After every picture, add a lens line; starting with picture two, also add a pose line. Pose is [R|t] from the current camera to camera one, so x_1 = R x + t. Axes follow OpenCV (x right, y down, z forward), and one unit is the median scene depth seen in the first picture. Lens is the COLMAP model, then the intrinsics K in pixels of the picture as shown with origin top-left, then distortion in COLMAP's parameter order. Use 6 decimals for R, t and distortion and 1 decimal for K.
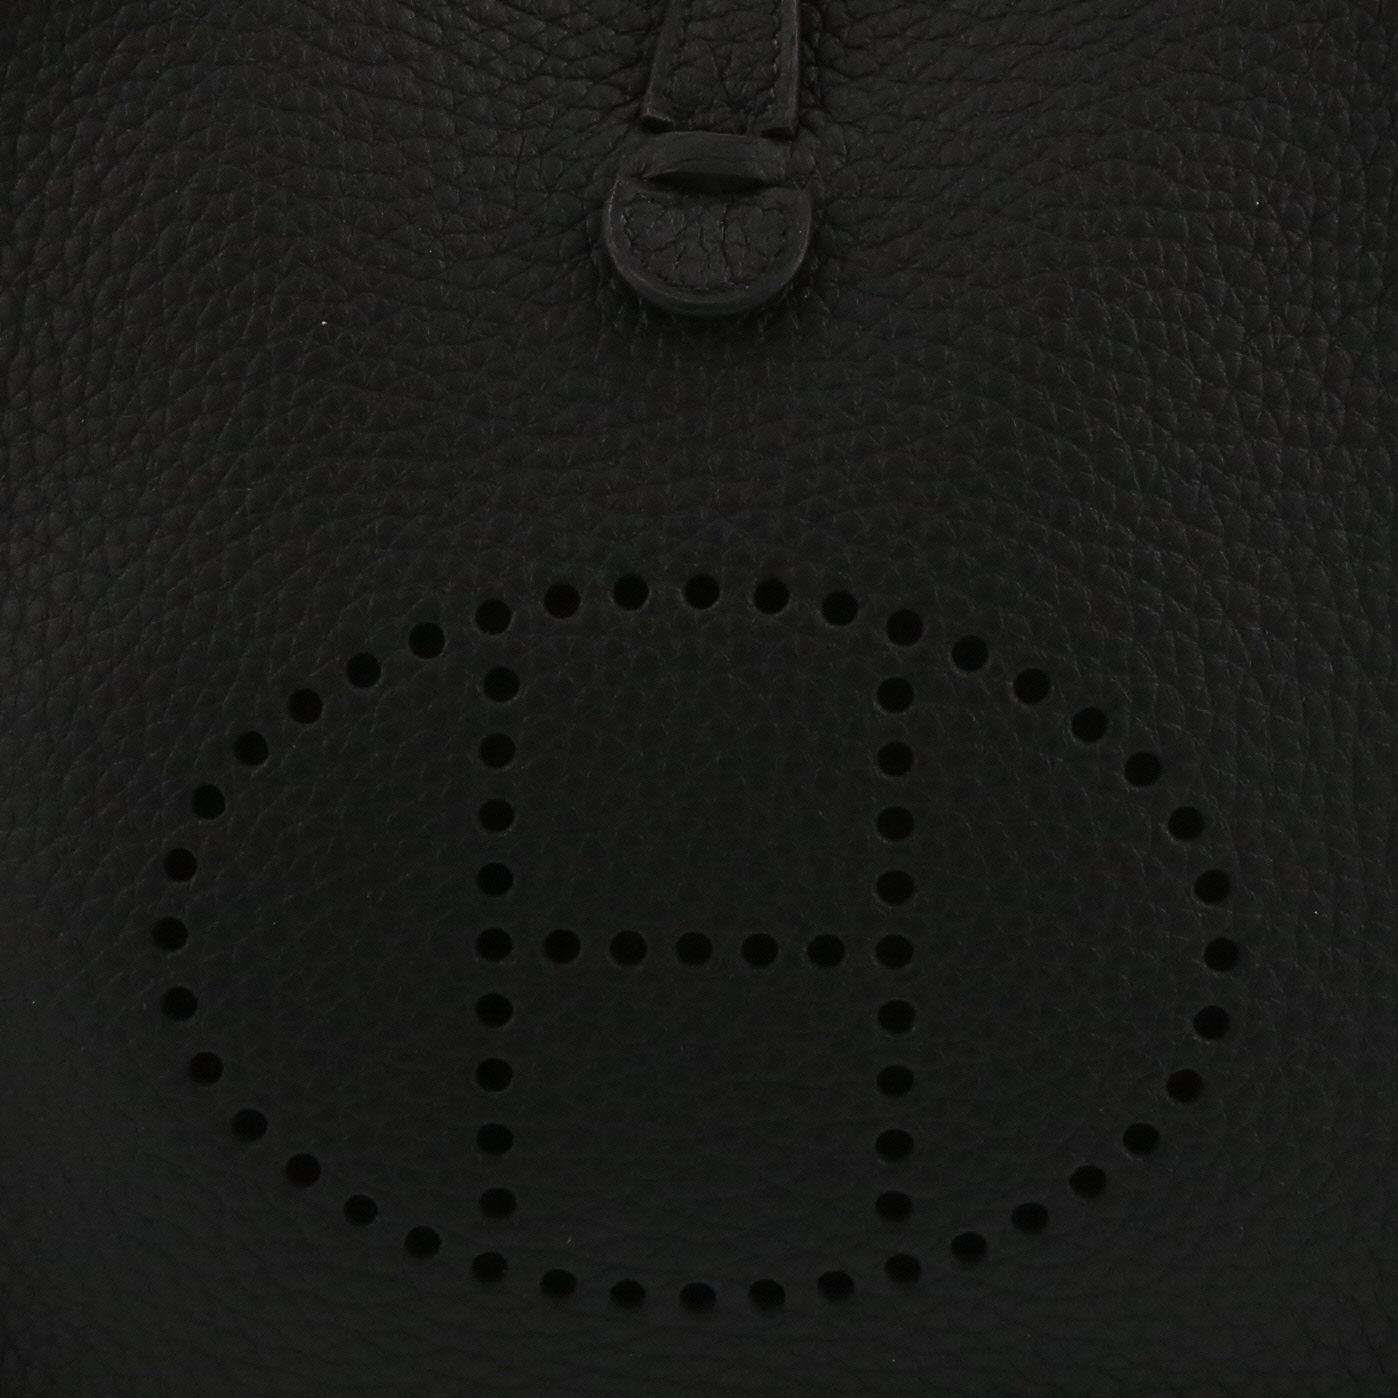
lens RADIAL K [[4523.6, 0, 698.1], [0, 4523.6, 361.3], [0, 0, 1]] dist [0.001246, 1.533049]
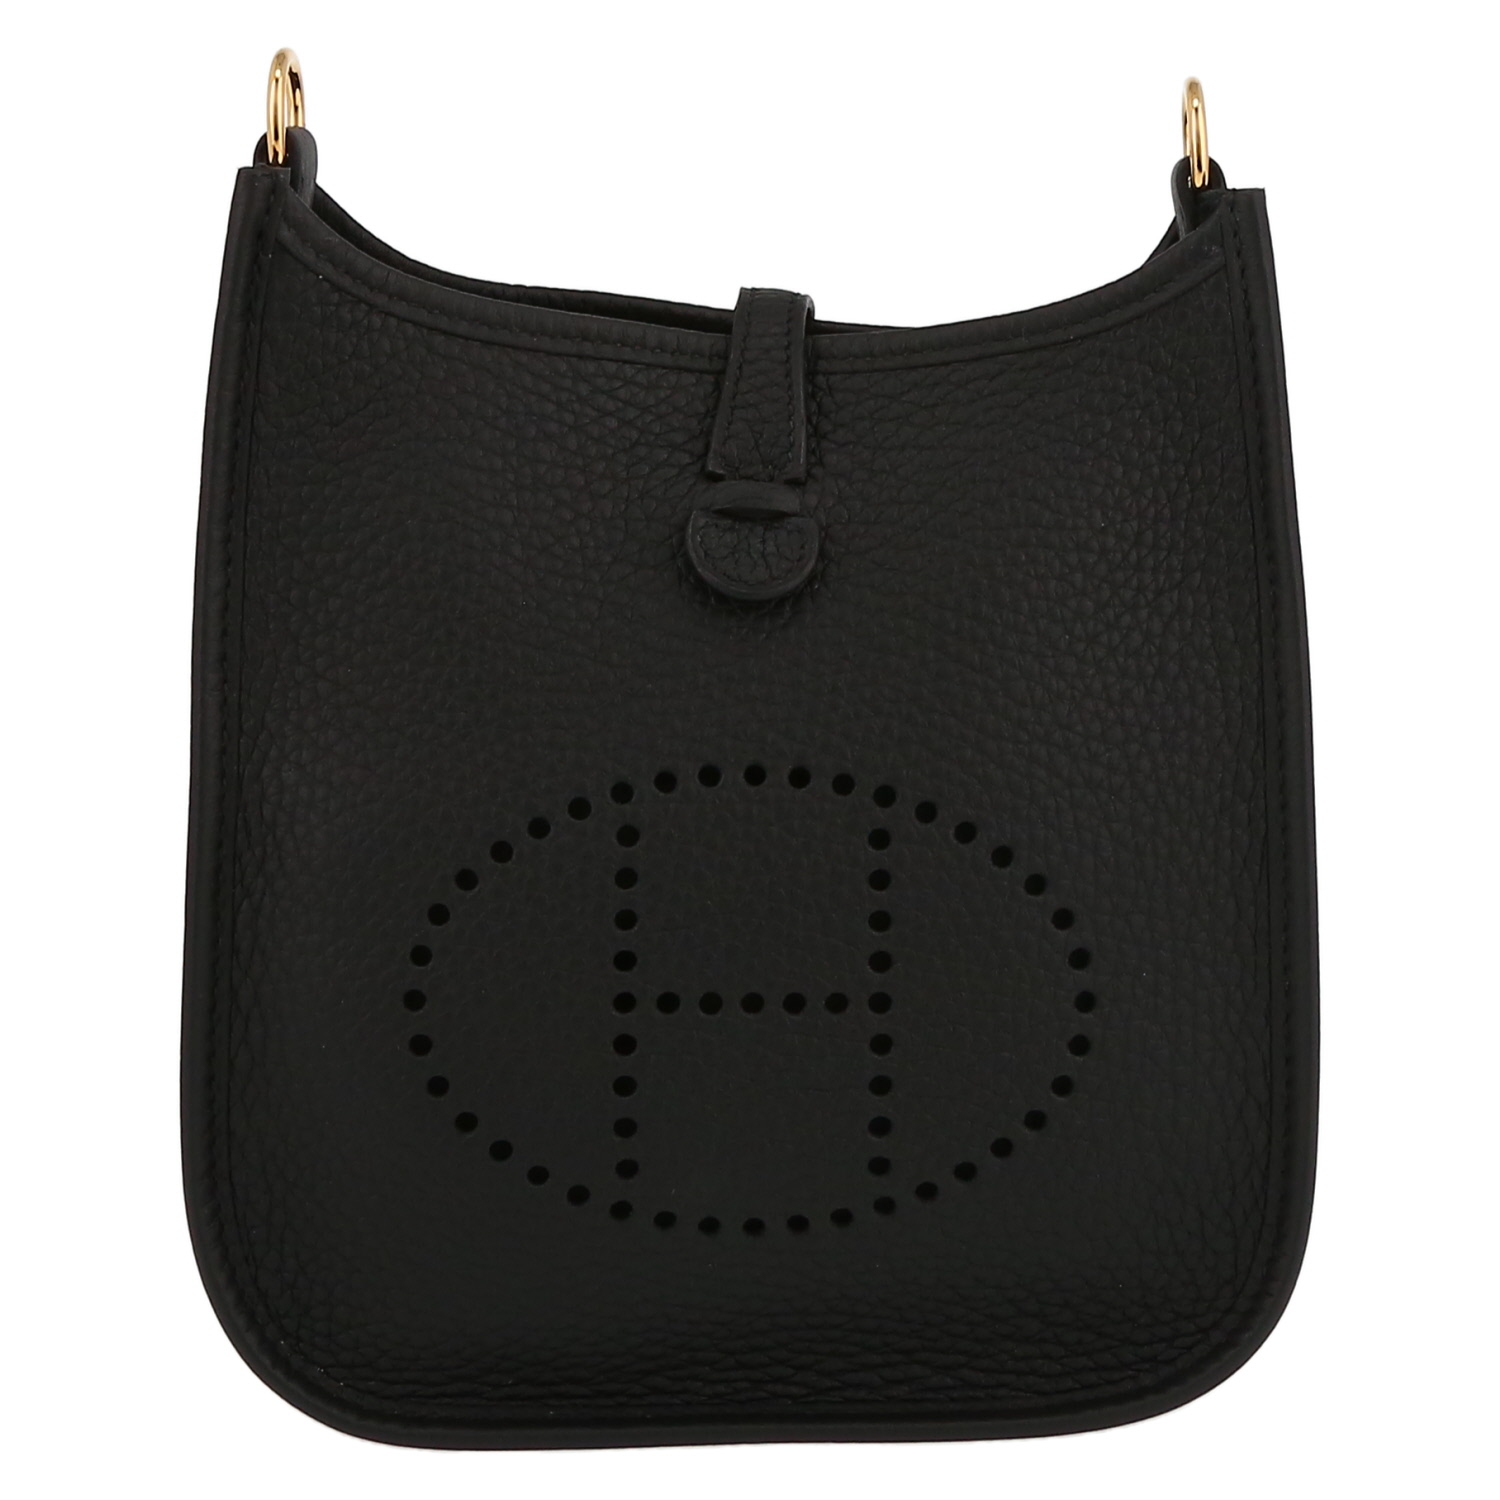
lens RADIAL K [[4848.8, 0, 750.0], [0, 4848.8, 750.0], [0, 0, 1]] dist [0.011223, 0.107360]
pose [[0.995428, -0.010496, 0.094938, -0.158151], [0.009580, 0.999903, 0.010099, 0.024834], [-0.095035, -0.009144, 0.995432, -0.661683]]
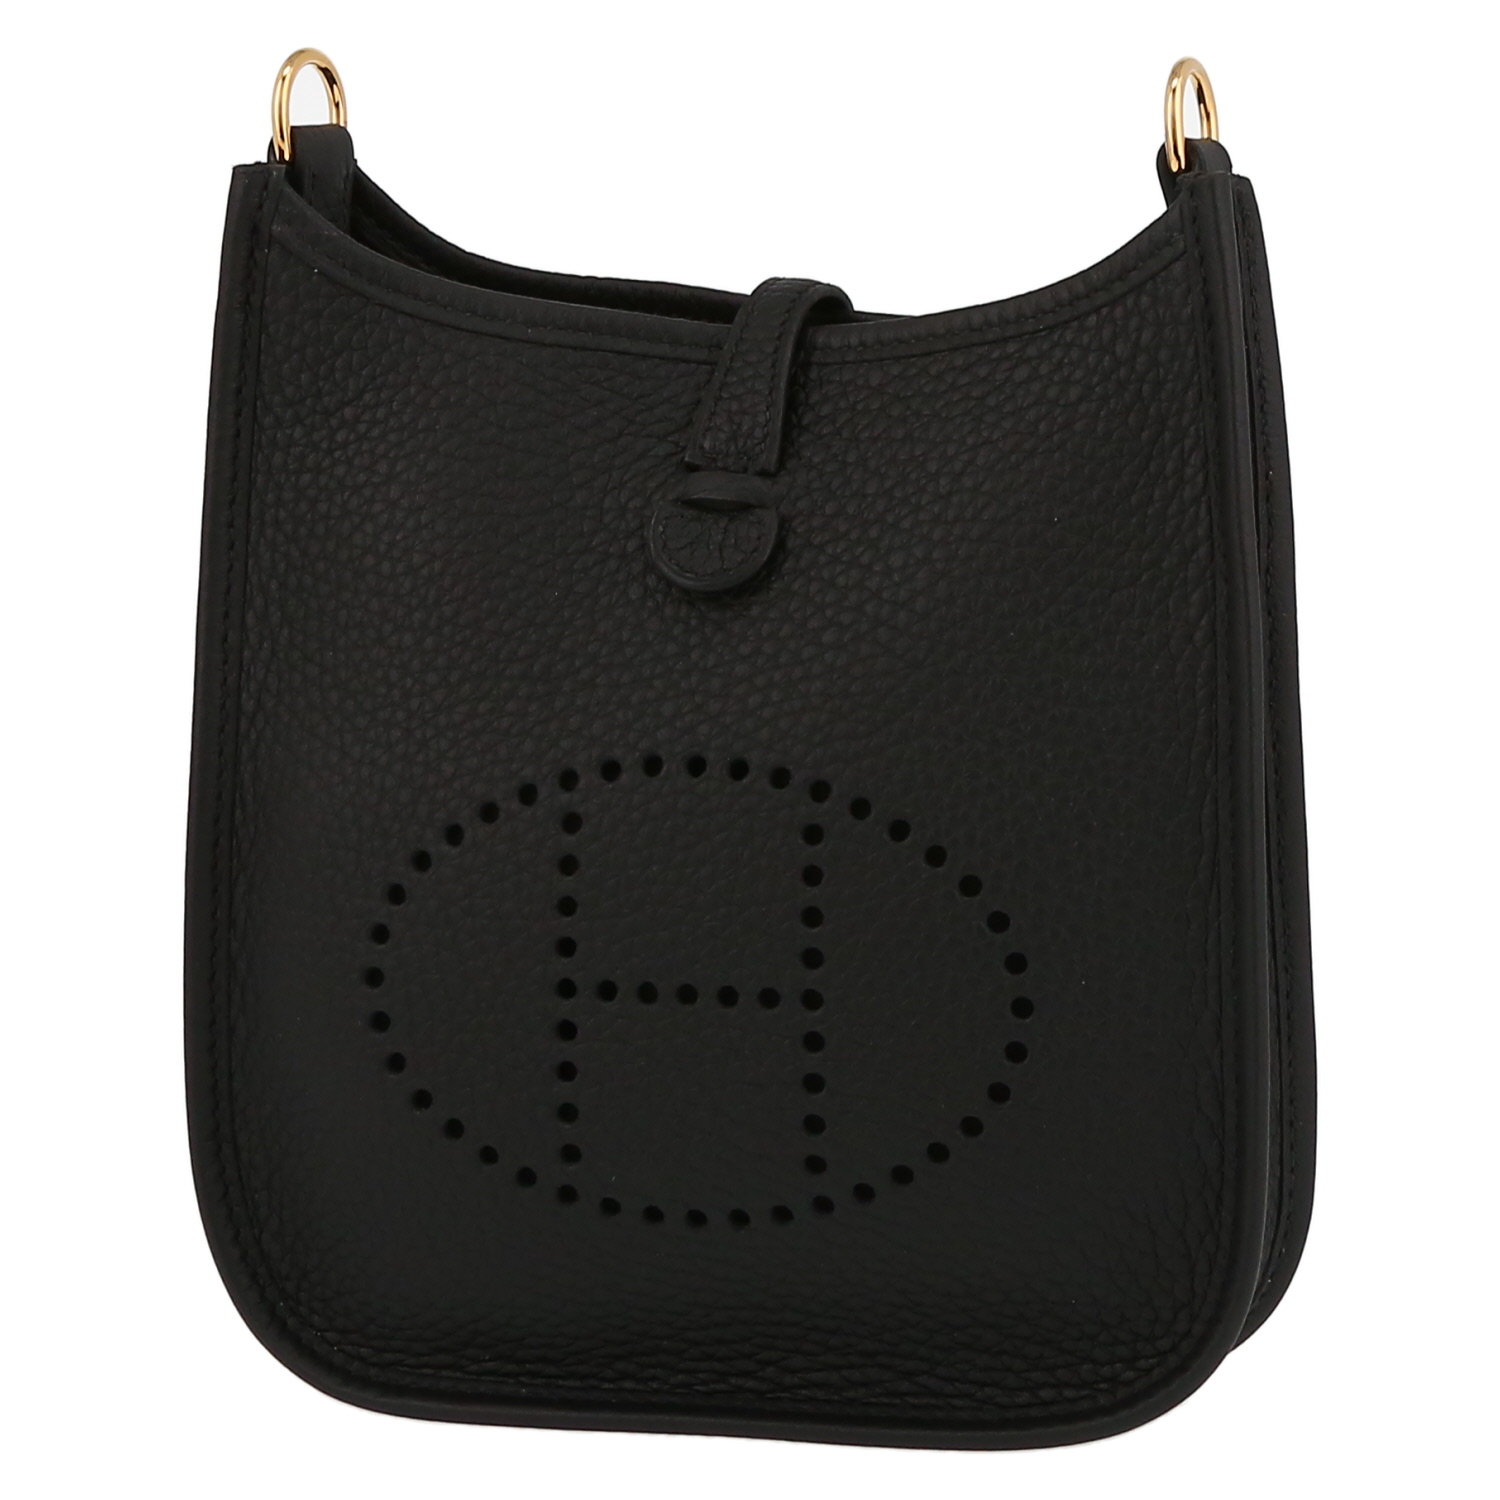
lens RADIAL K [[4848.8, 0, 750.0], [0, 4848.8, 750.0], [0, 0, 1]] dist [0.011223, 0.107360]
pose [[0.970242, 0.015644, -0.241632, 0.418423], [-0.012511, 0.999817, 0.014495, 0.020282], [0.241814, -0.011040, 0.970260, -0.614236]]
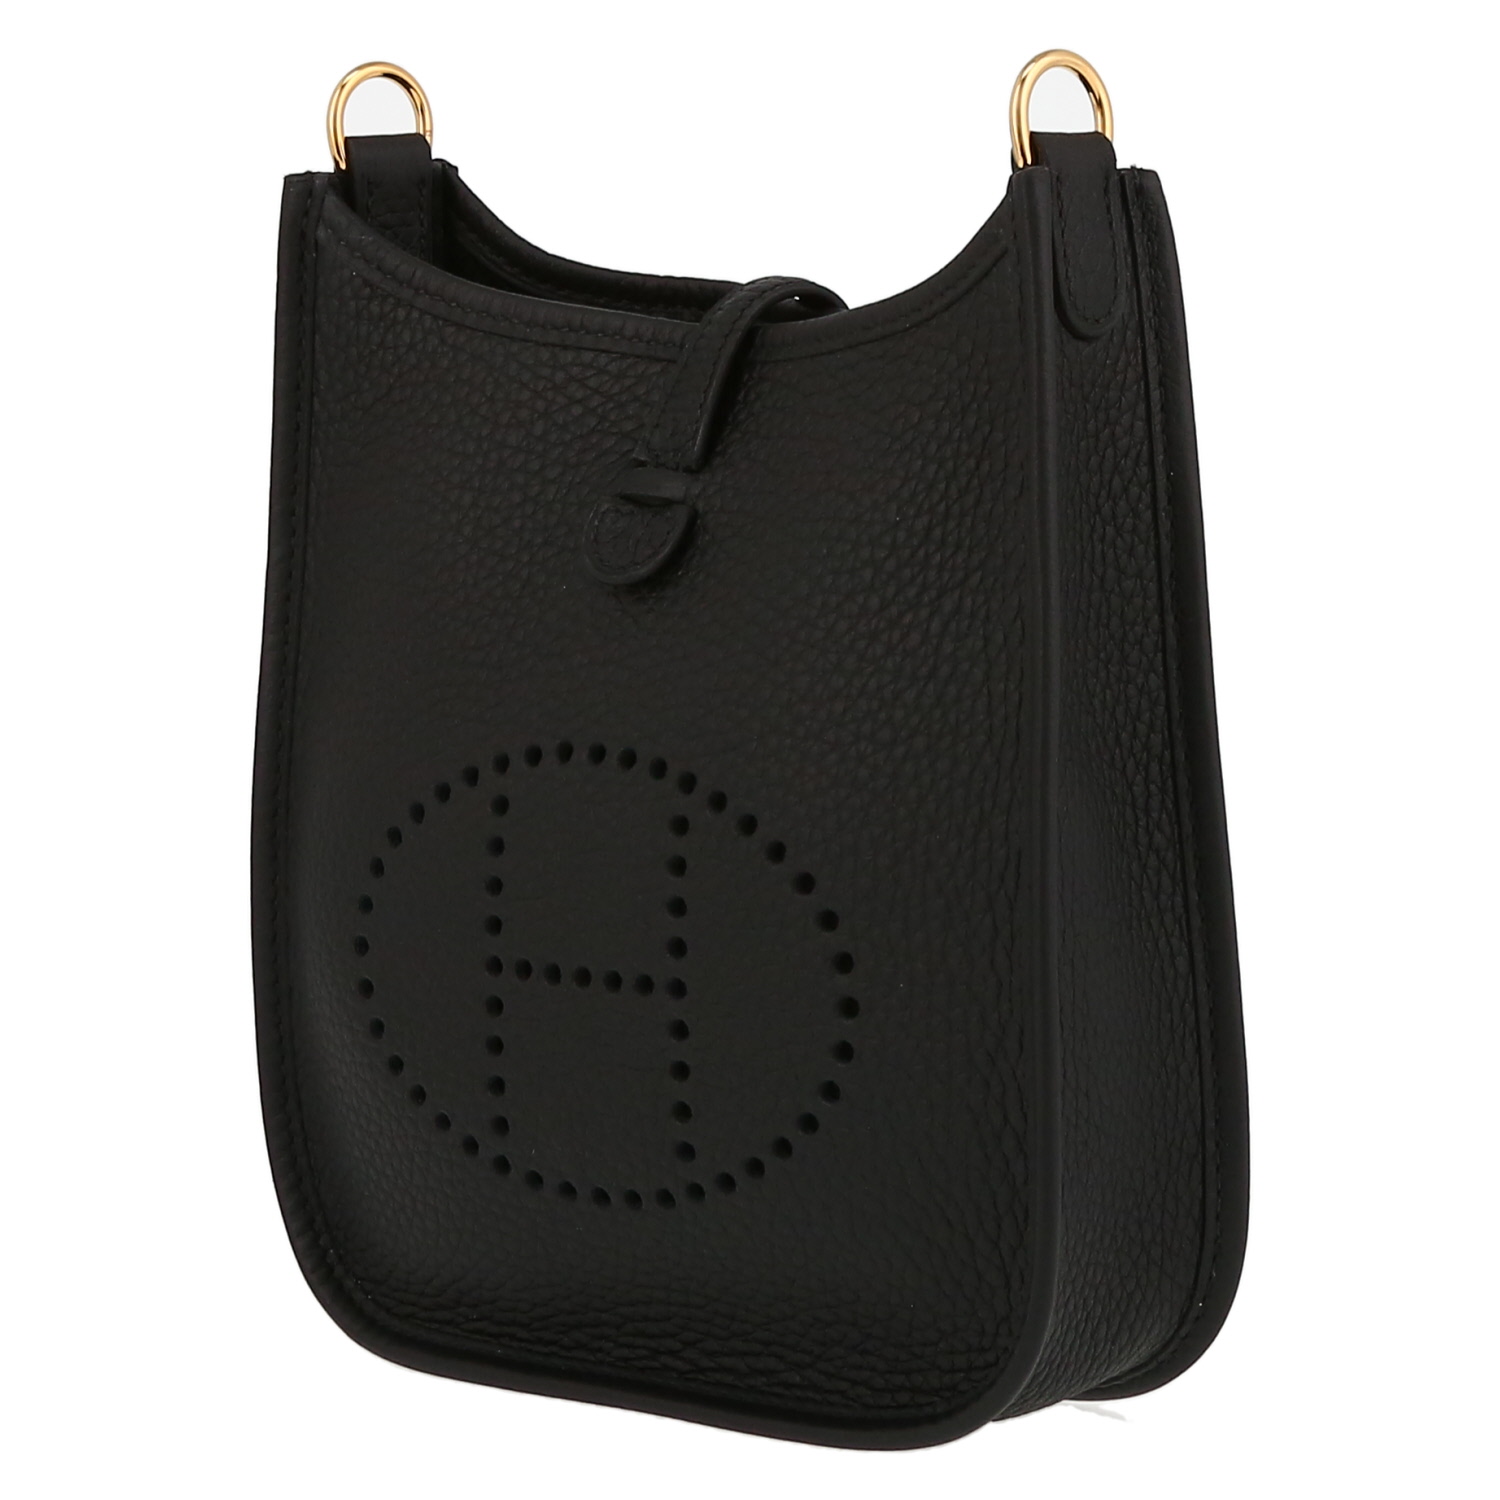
lens RADIAL K [[4848.8, 0, 750.0], [0, 4848.8, 750.0], [0, 0, 1]] dist [0.011223, 0.107360]
pose [[0.775028, 0.047412, -0.630146, 1.111101], [-0.036484, 0.998875, 0.030282, -0.005137], [0.630873, -0.000479, 0.775886, -0.296012]]
